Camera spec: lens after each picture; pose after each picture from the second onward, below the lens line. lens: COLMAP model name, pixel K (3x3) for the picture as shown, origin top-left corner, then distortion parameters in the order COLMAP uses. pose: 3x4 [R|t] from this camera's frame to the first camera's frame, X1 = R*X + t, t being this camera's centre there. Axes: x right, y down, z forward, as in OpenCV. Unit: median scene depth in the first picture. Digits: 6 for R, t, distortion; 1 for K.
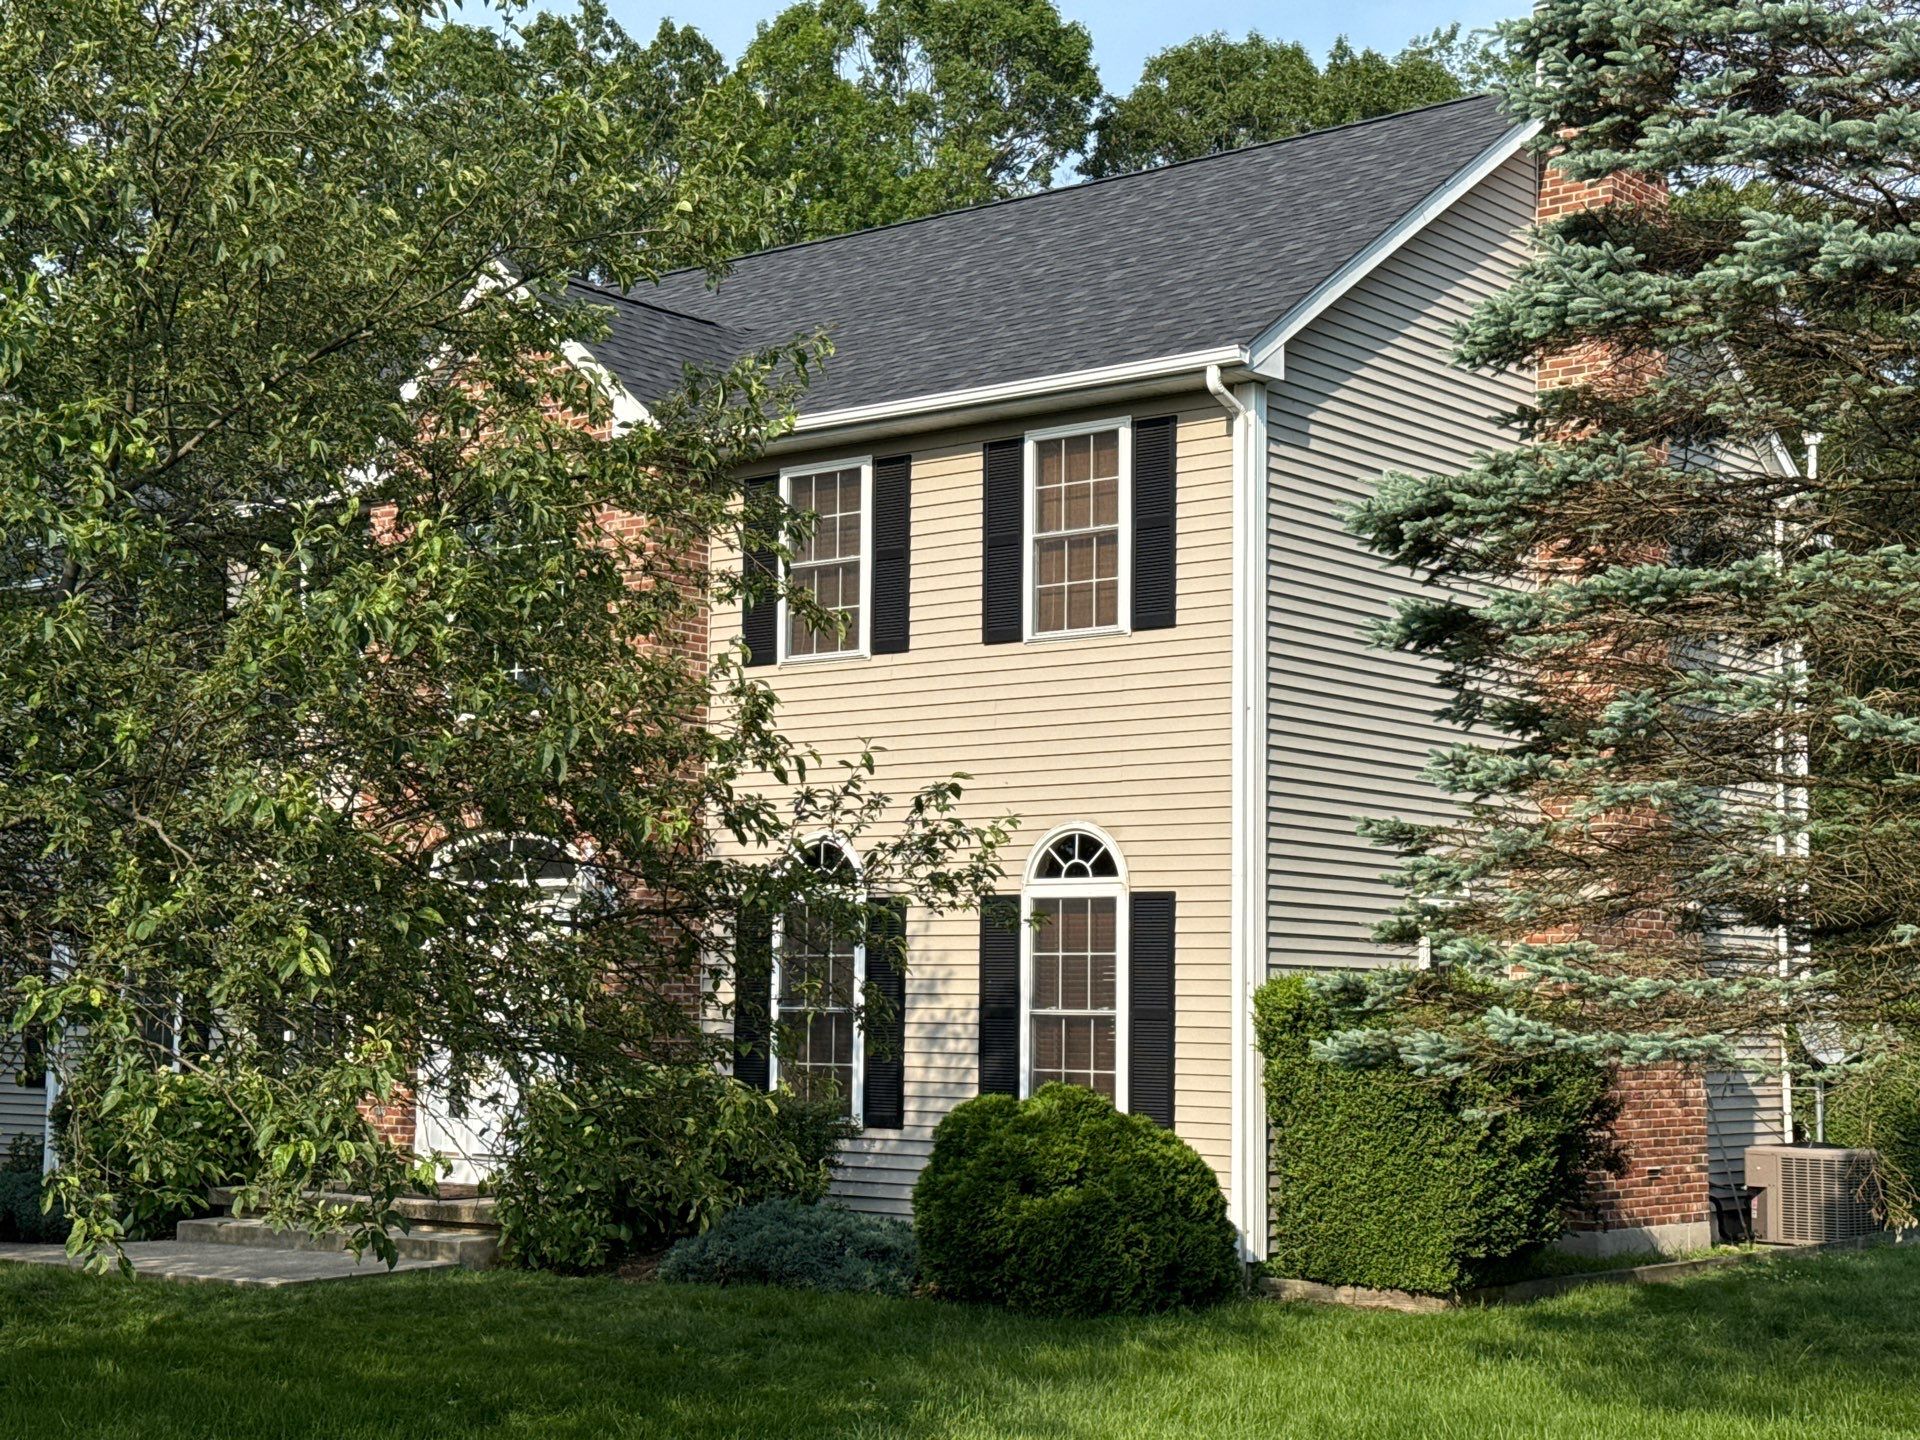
lens RADIAL K [[3253.6, 0, 964.0], [0, 3253.6, 728.1], [0, 0, 1]] dist [0.148240, 0.011195]
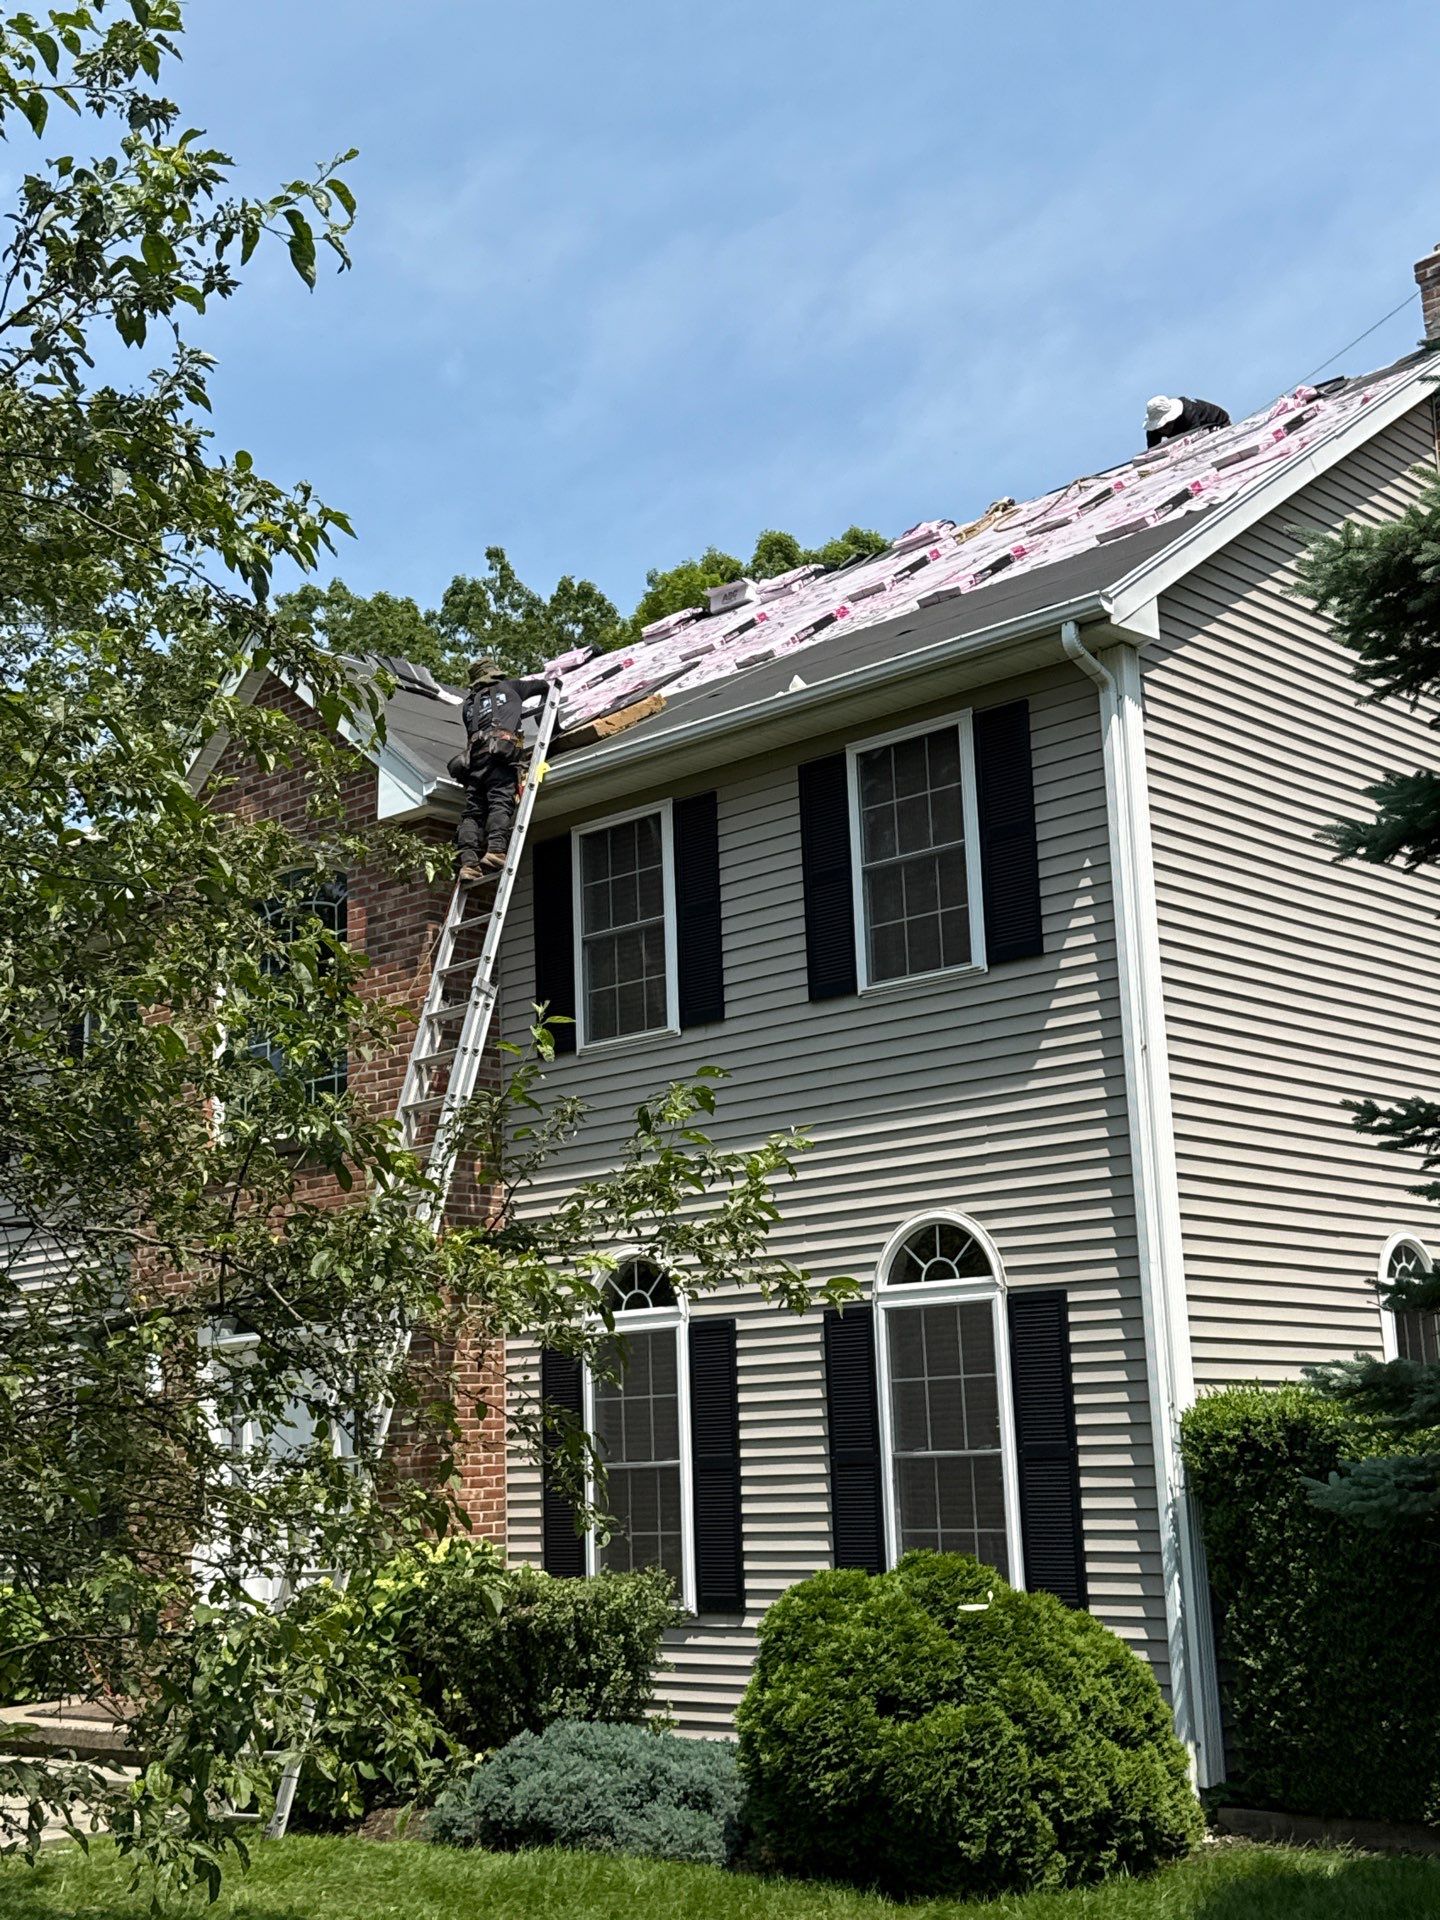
lens RADIAL K [[2395.8, 0, 696.4], [0, 2395.8, 1038.8], [0, 0, 1]] dist [0.191484, -0.375651]
pose [[0.994207, -0.065498, -0.085225, 0.028899], [0.057804, 0.994280, -0.089816, 0.036274], [0.090621, 0.084369, 0.992305, 0.405745]]
